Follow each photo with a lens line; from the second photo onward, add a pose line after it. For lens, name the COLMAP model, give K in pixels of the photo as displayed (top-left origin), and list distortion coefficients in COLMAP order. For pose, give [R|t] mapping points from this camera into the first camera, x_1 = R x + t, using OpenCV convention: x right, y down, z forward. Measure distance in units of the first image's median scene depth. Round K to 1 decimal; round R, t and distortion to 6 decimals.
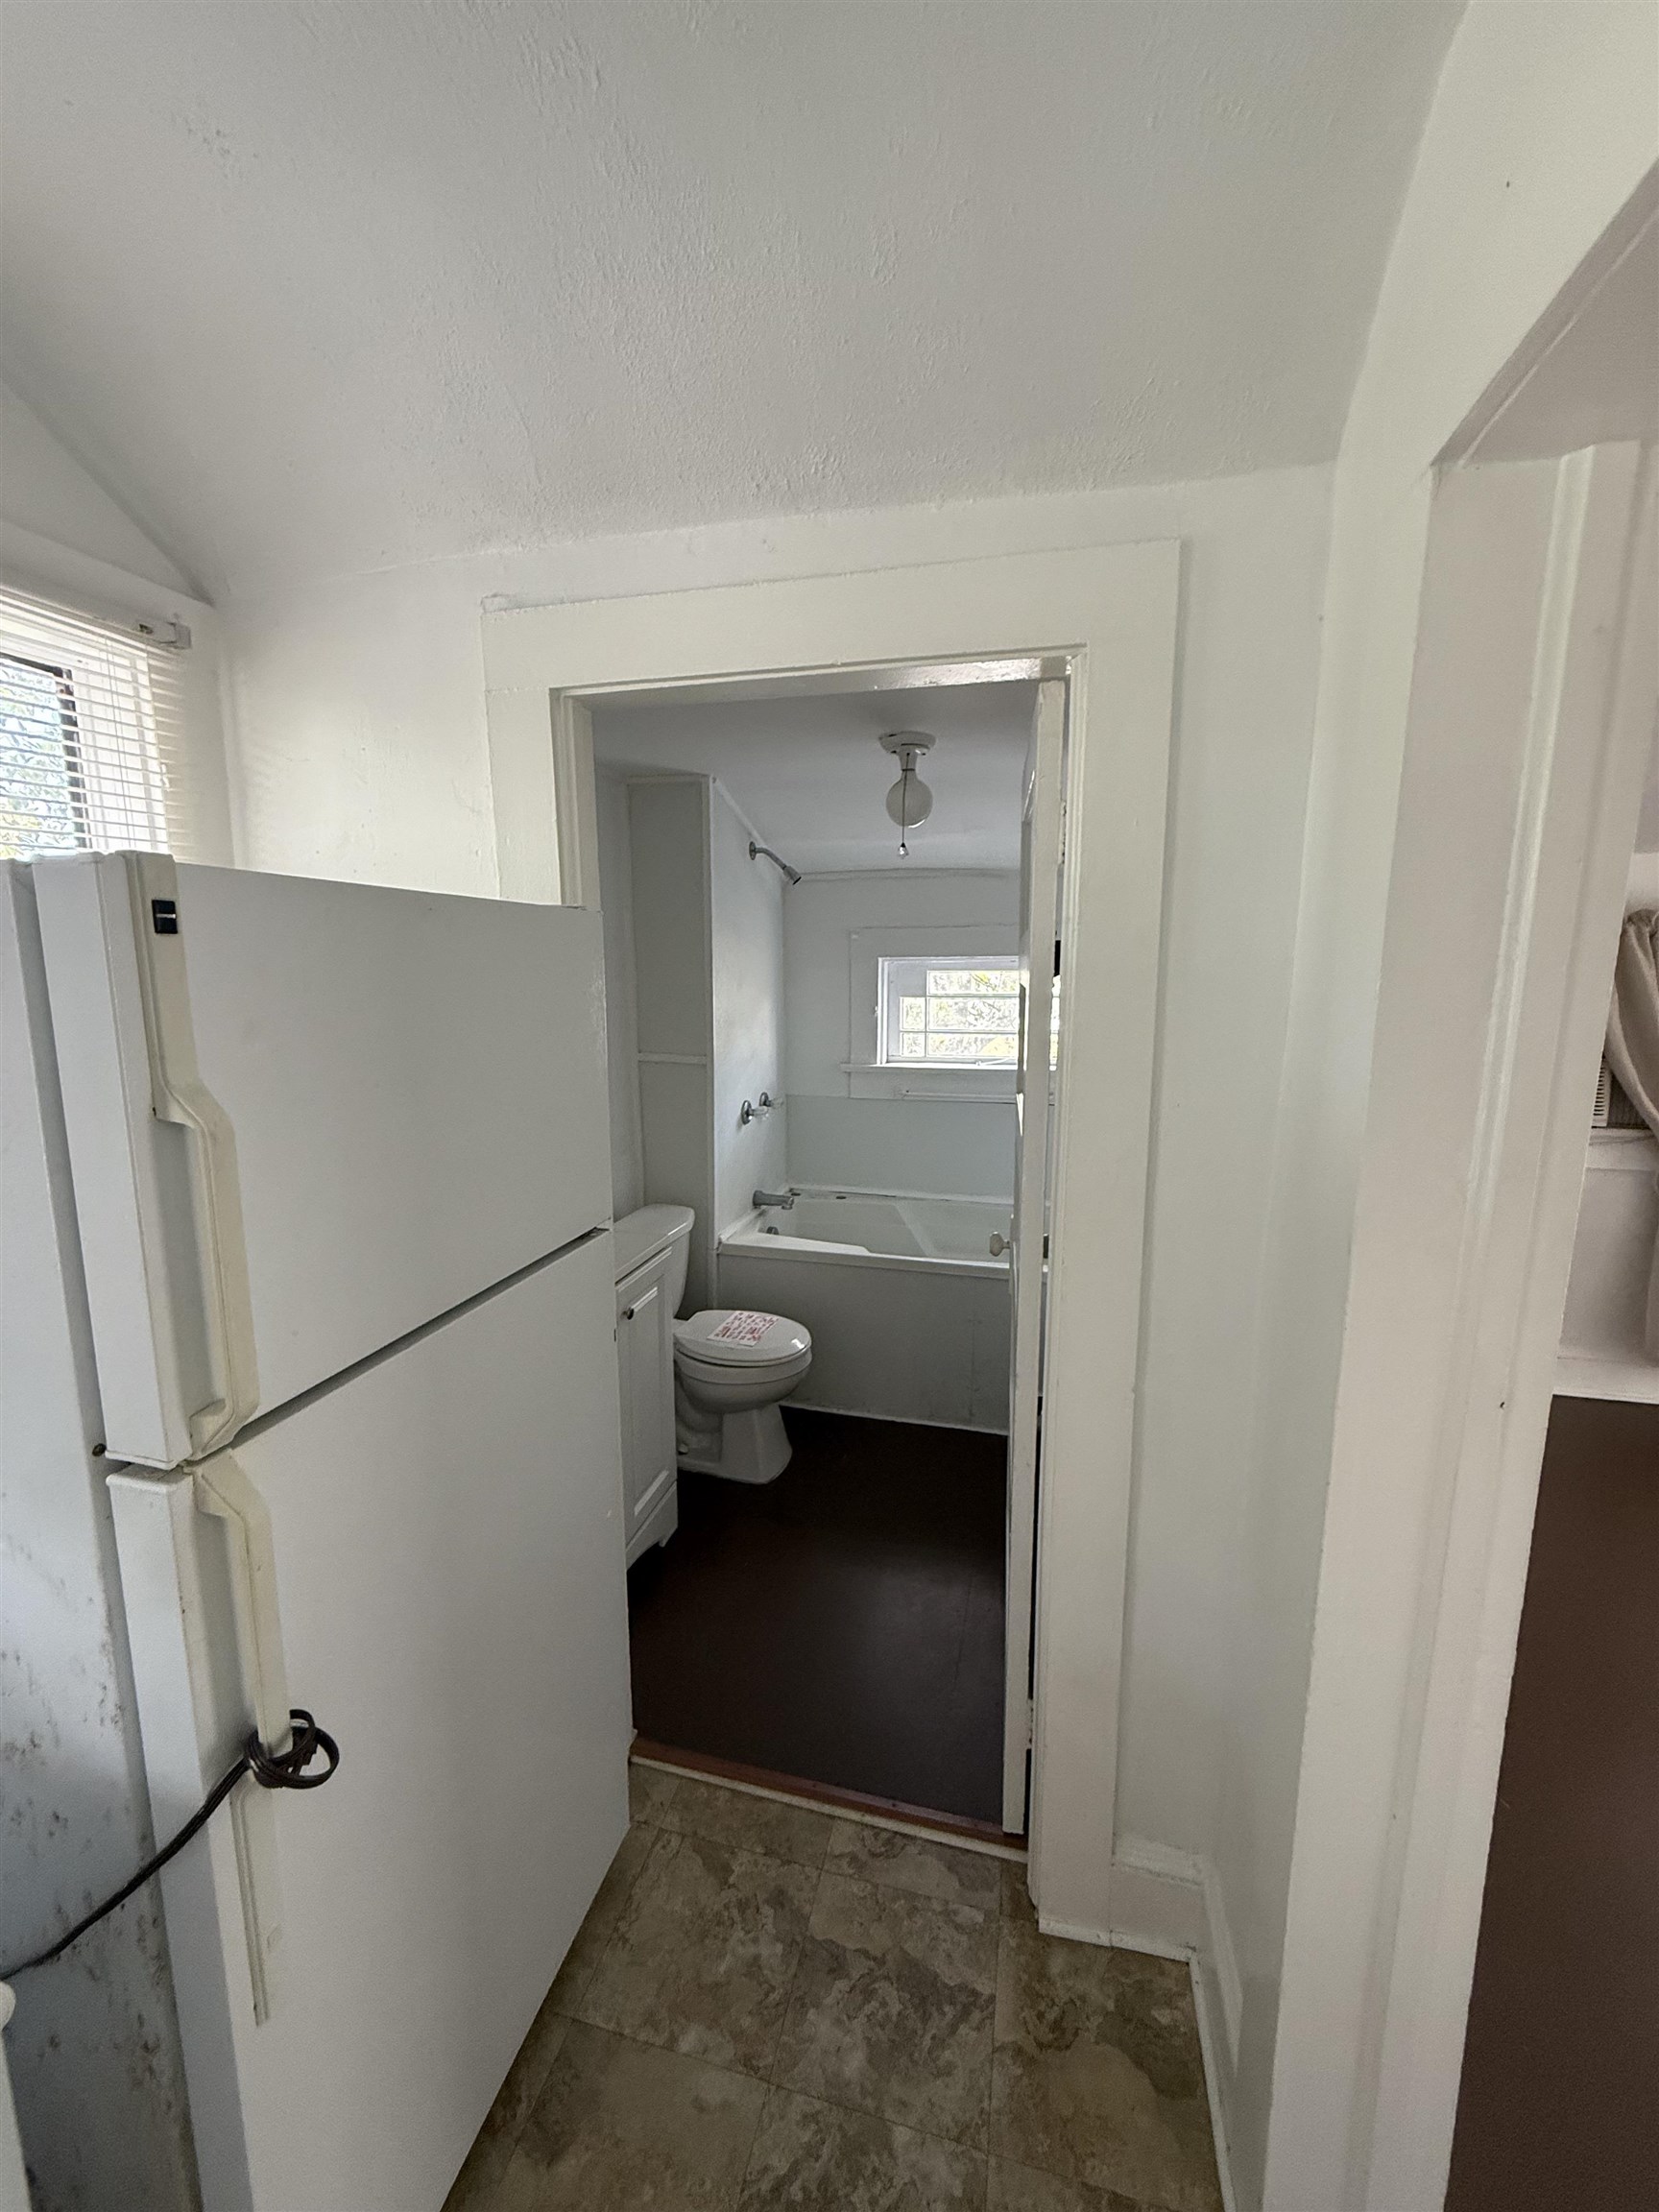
lens RADIAL K [[888.9, 0, 829.5], [0, 888.9, 1106.0], [0, 0, 1]] dist [0.000256, -0.000032]
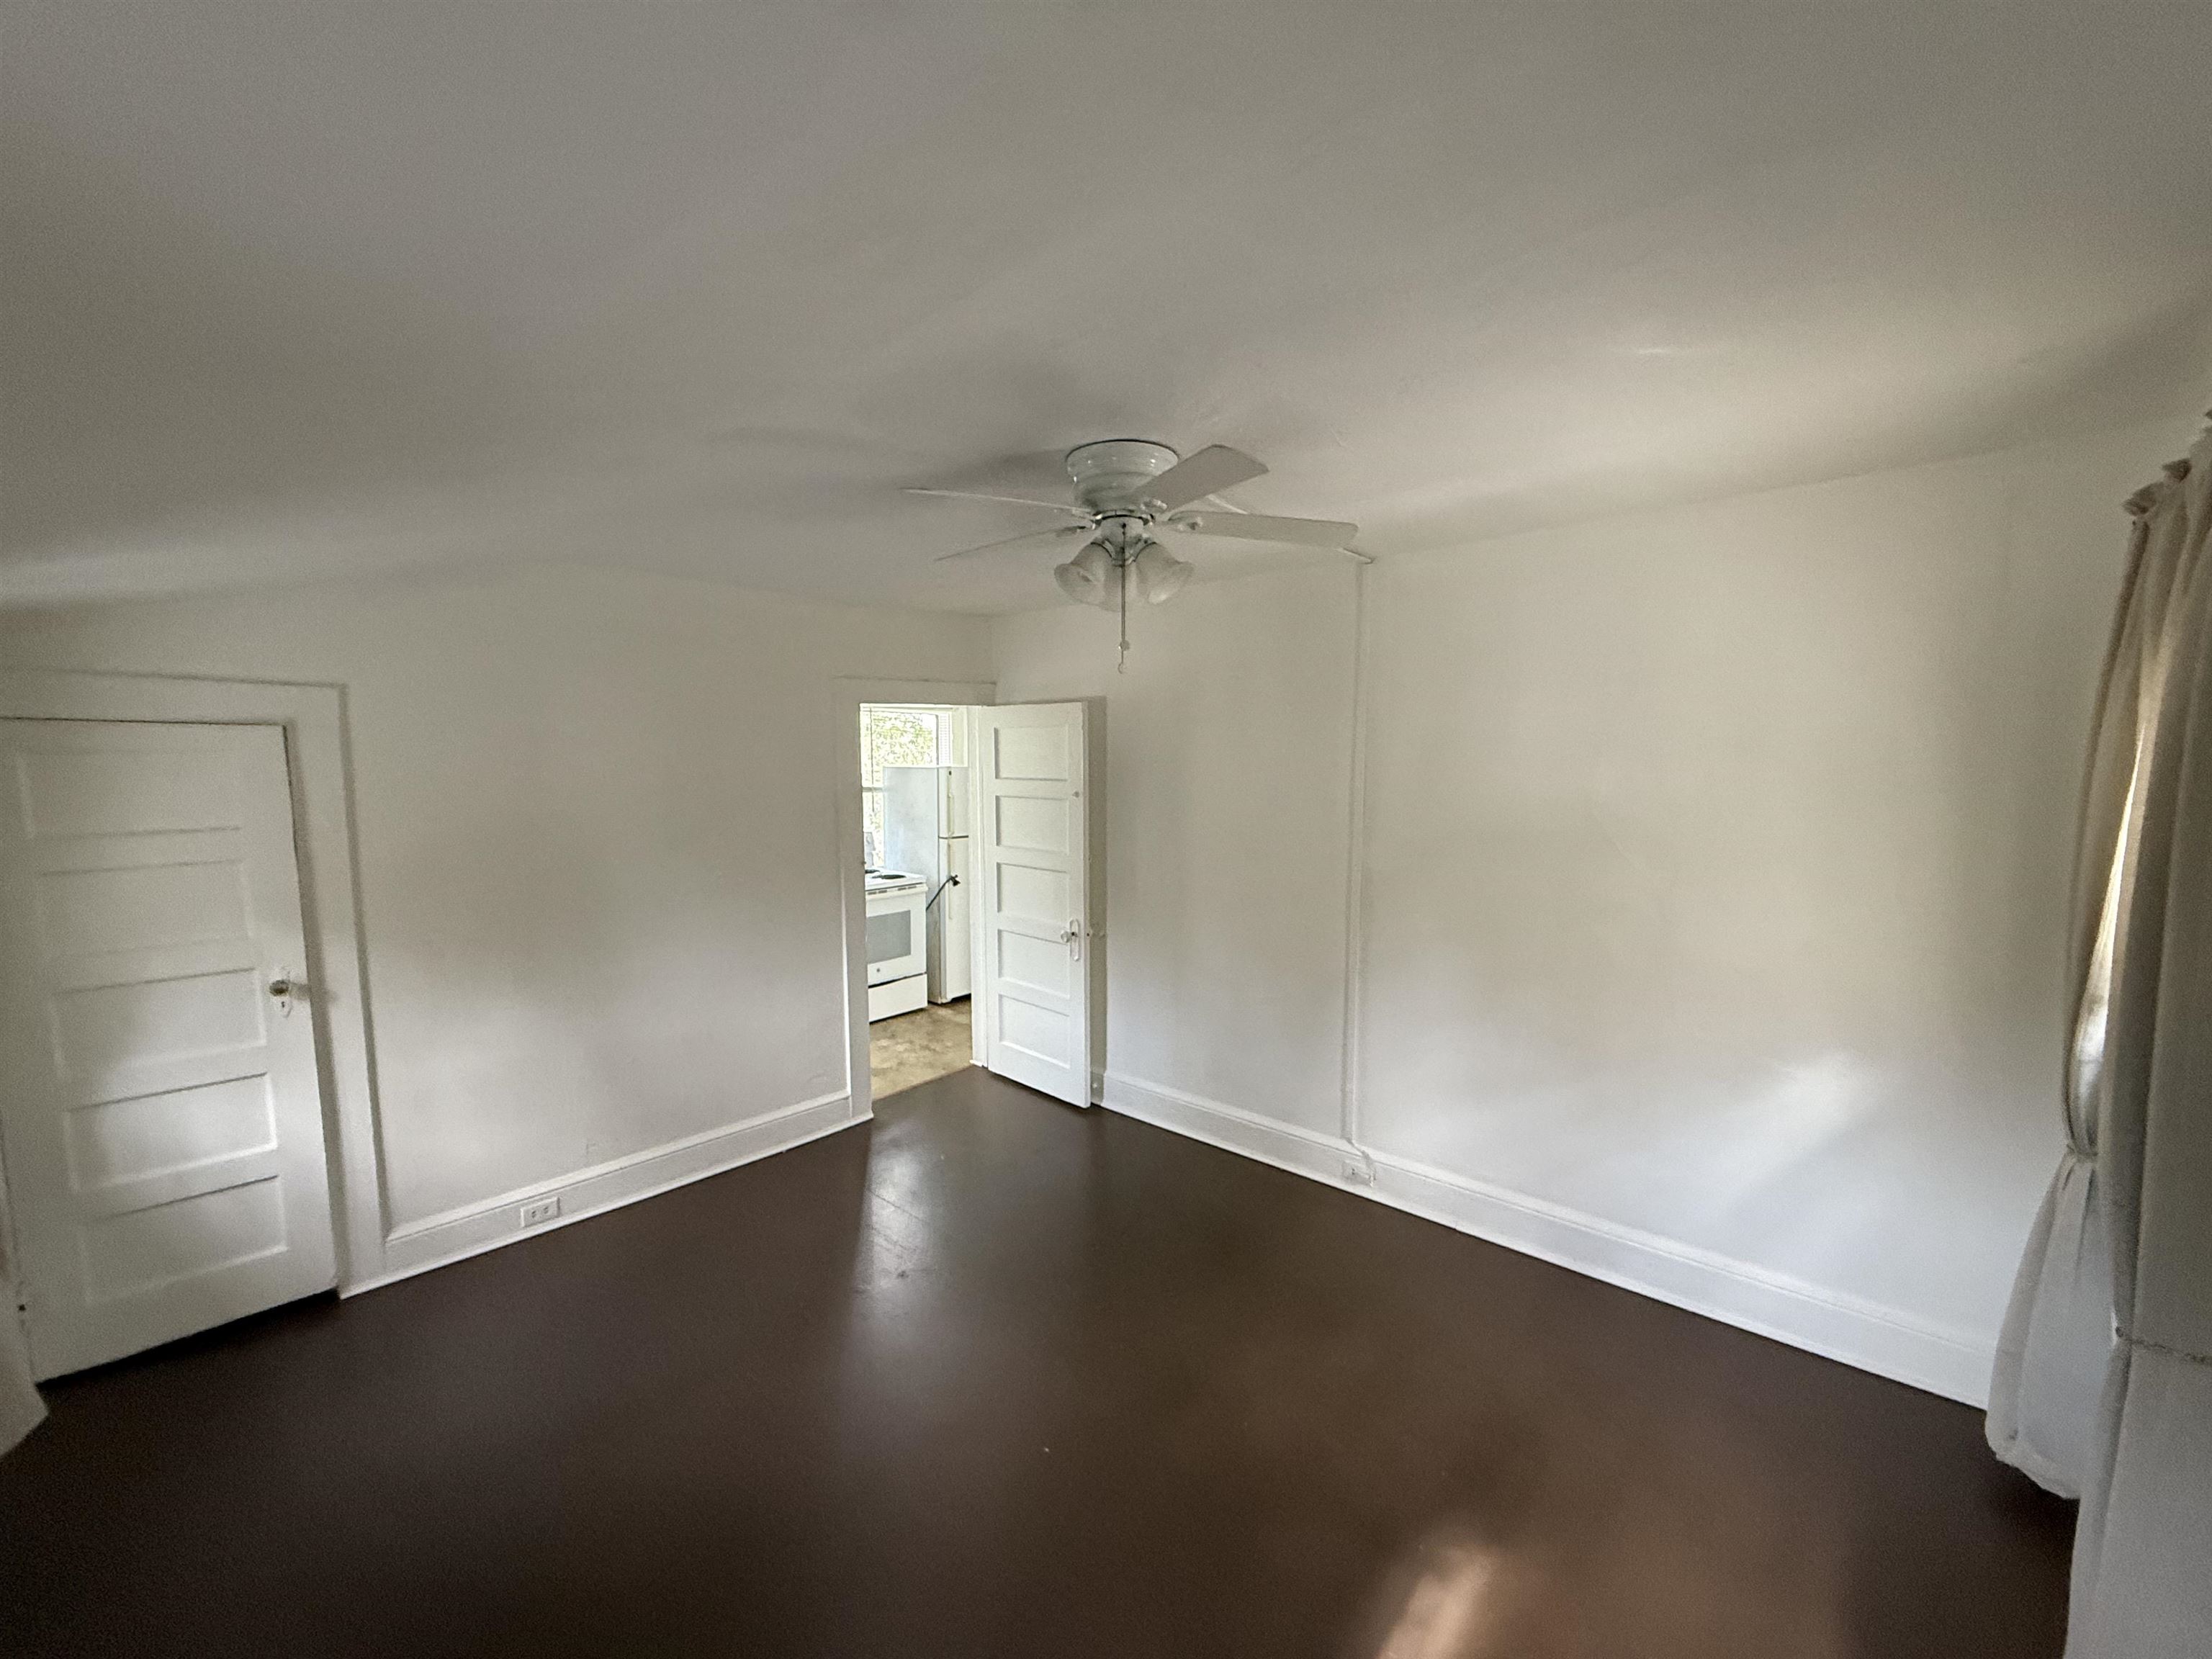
lens RADIAL K [[888.9, 0, 1106.0], [0, 888.9, 829.5], [0, 0, 1]] dist [0.000256, -0.000032]
pose [[0.896787, 0.034002, -0.441155, 4.091627], [-0.067868, 0.995815, -0.061213, 0.685100], [0.437227, 0.084835, 0.895341, -5.555467]]
